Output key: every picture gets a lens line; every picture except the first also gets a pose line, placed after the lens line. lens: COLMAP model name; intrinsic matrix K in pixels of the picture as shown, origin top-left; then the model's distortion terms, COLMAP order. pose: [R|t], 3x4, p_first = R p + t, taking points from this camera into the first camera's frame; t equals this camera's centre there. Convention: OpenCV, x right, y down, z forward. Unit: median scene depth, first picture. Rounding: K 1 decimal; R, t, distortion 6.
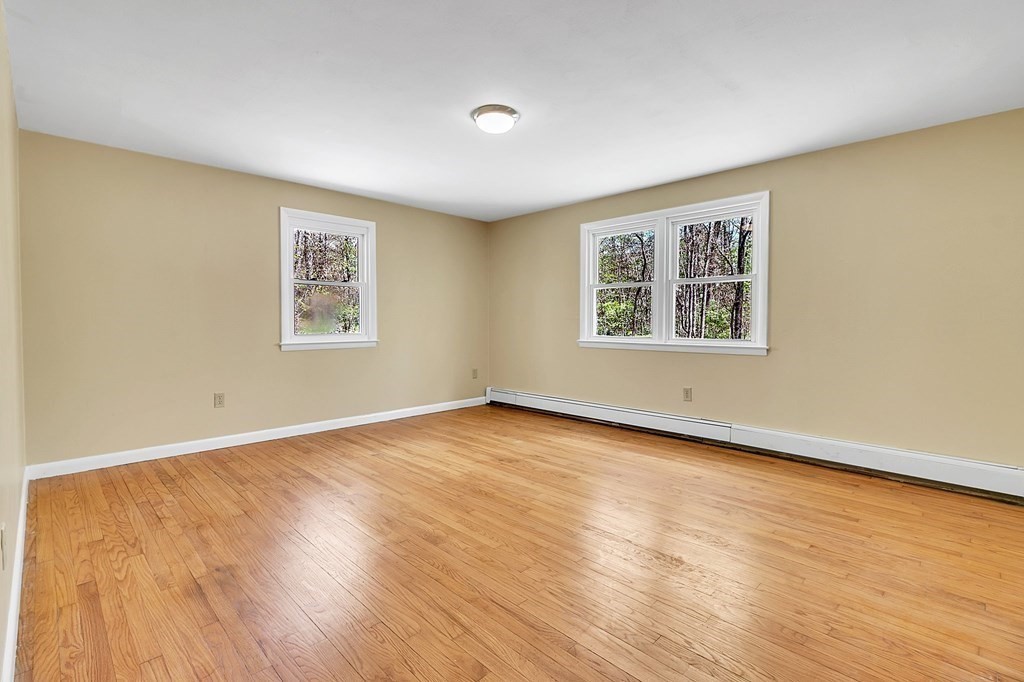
lens RADIAL K [[477.4, 0, 509.6], [0, 477.4, 335.2], [0, 0, 1]] dist [0.000346, 0.000692]
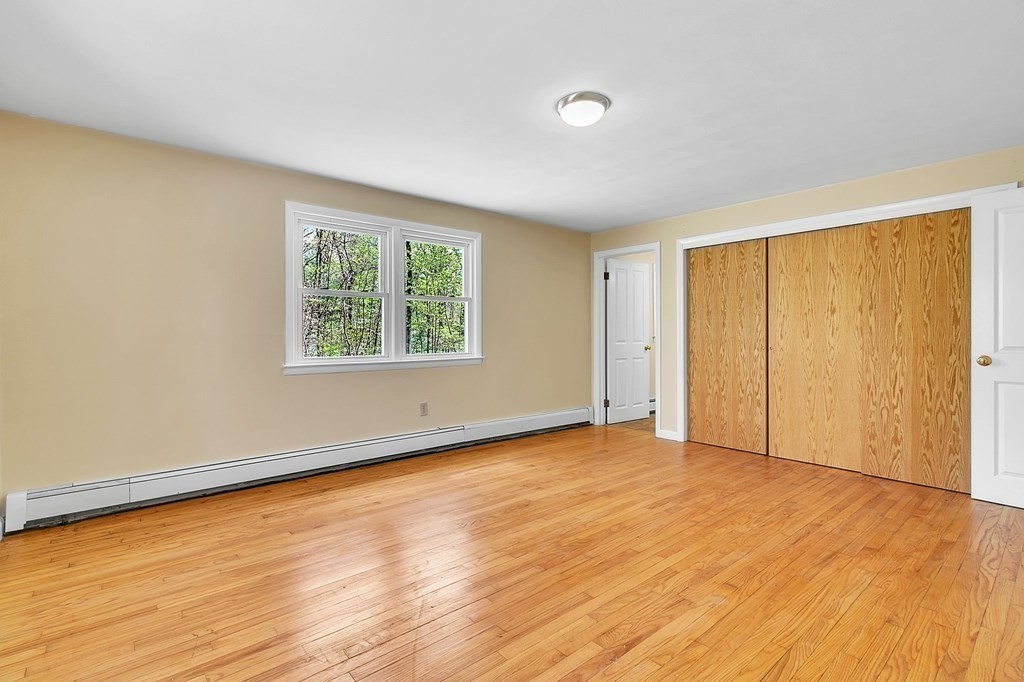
lens RADIAL K [[477.4, 0, 515.5], [0, 477.4, 337.5], [0, 0, 1]] dist [0.000346, 0.000692]
pose [[0.065641, -0.006921, 0.997819, -0.759649], [0.031197, 0.999501, 0.004880, -0.032932], [-0.997355, 0.030809, 0.065824, 0.886444]]
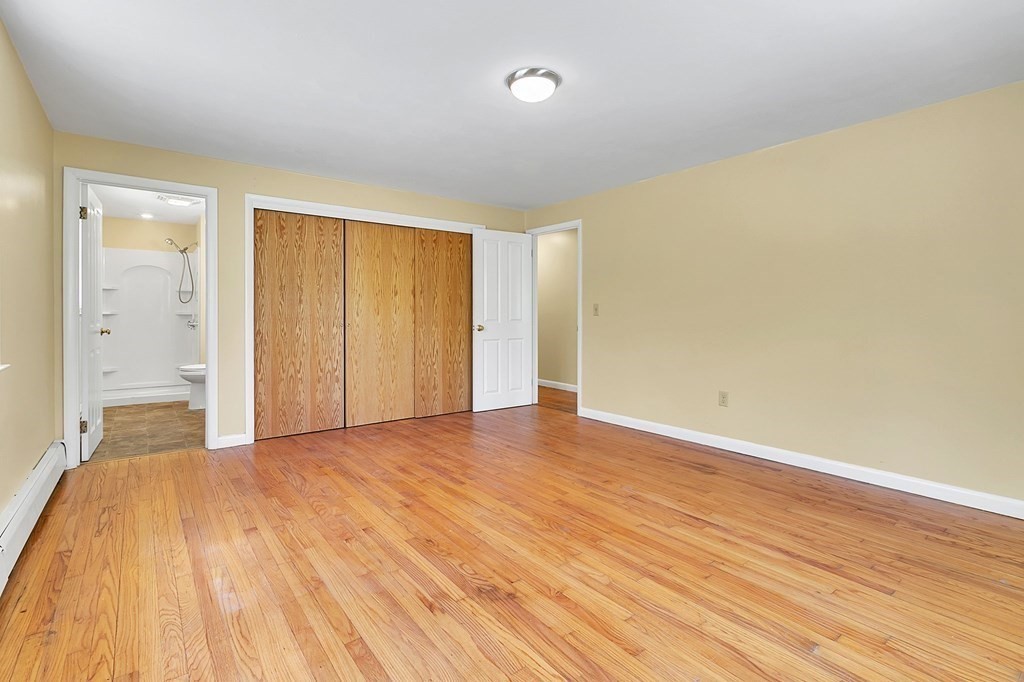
lens RADIAL K [[477.4, 0, 513.7], [0, 477.4, 313.0], [0, 0, 1]] dist [0.000346, 0.000692]
pose [[-0.993349, -0.002383, 0.115121, -0.081002], [0.001182, 0.999522, 0.030885, -0.051118], [-0.115140, 0.030816, -0.992871, 1.552895]]
